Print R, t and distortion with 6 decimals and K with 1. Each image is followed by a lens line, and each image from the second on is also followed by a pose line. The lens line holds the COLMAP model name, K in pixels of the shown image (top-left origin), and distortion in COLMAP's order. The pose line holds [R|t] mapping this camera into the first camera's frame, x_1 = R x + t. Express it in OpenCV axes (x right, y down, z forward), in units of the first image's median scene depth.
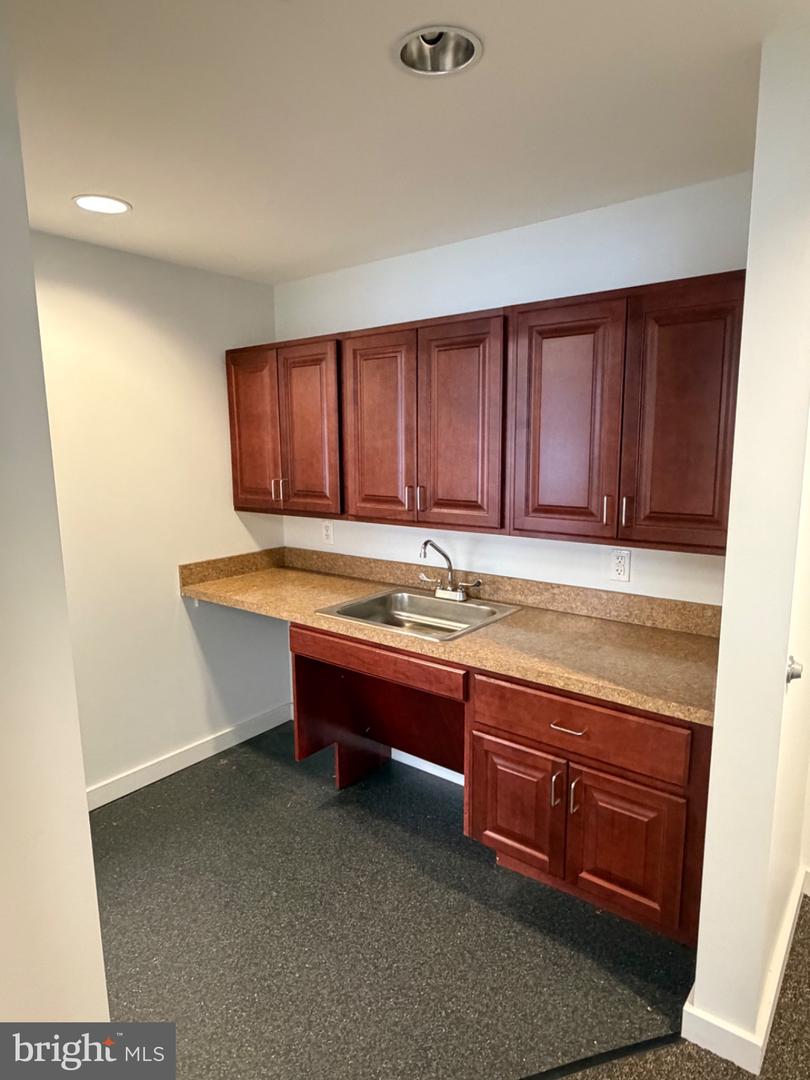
lens RADIAL K [[640.7, 0, 403.3], [0, 640.7, 542.4], [0, 0, 1]] dist [0.003797, 0.003069]
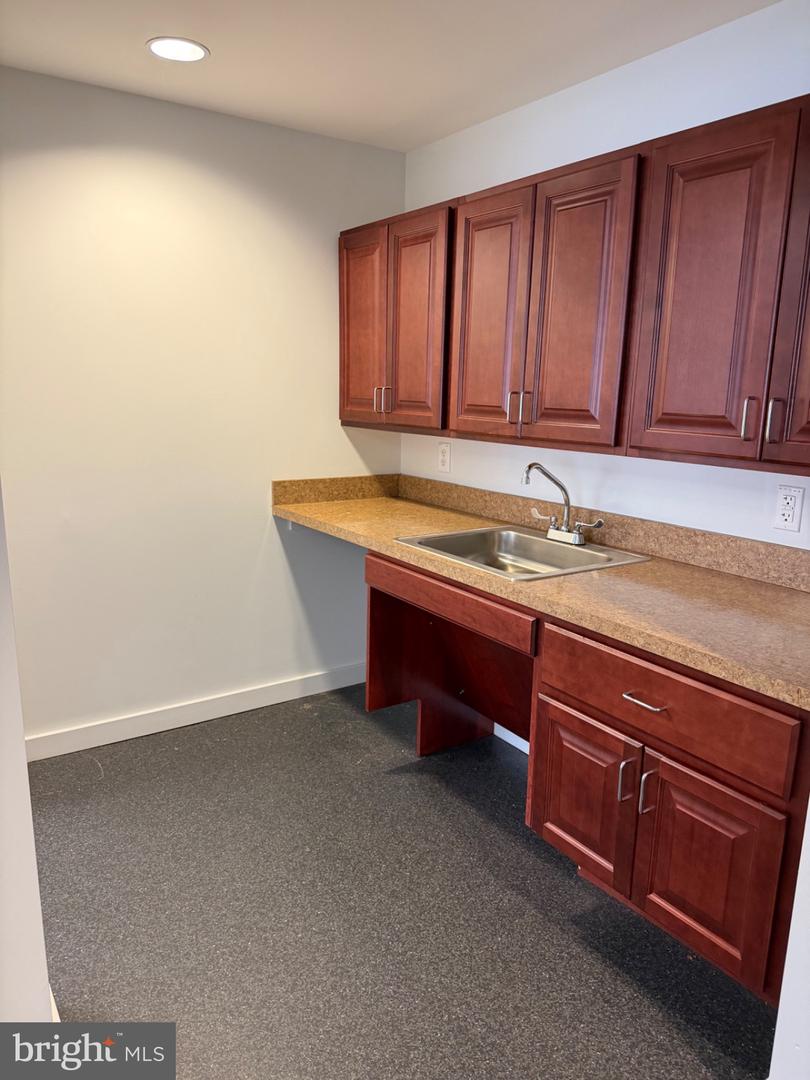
lens RADIAL K [[757.6, 0, 404.7], [0, 757.6, 543.9], [0, 0, 1]] dist [0.100242, -0.120996]
pose [[0.953991, 0.091860, -0.285416, 0.182254], [-0.077415, 0.995100, 0.061512, 0.057175], [0.289667, -0.036586, 0.956428, 0.048207]]
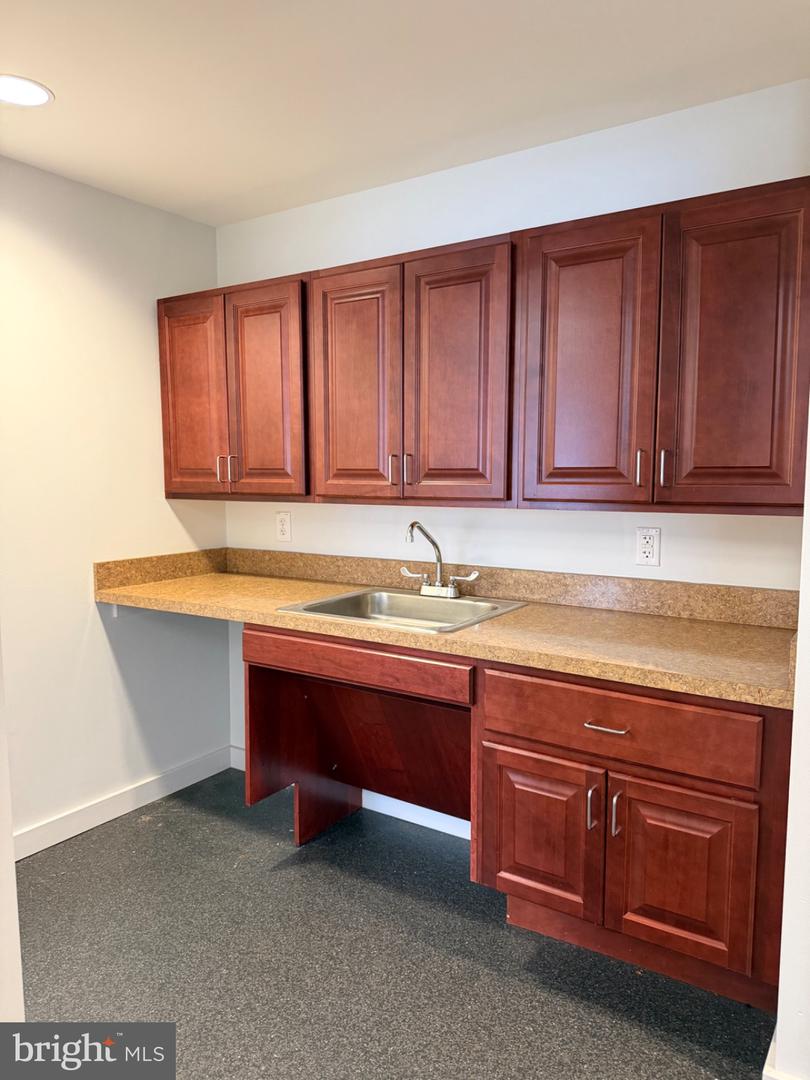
lens RADIAL K [[757.6, 0, 404.7], [0, 757.6, 543.9], [0, 0, 1]] dist [0.100242, -0.120996]
pose [[0.996746, -0.000282, 0.080610, -0.059539], [0.004931, 0.998335, -0.057479, 0.090374], [-0.080460, 0.057689, 0.995087, 0.034951]]
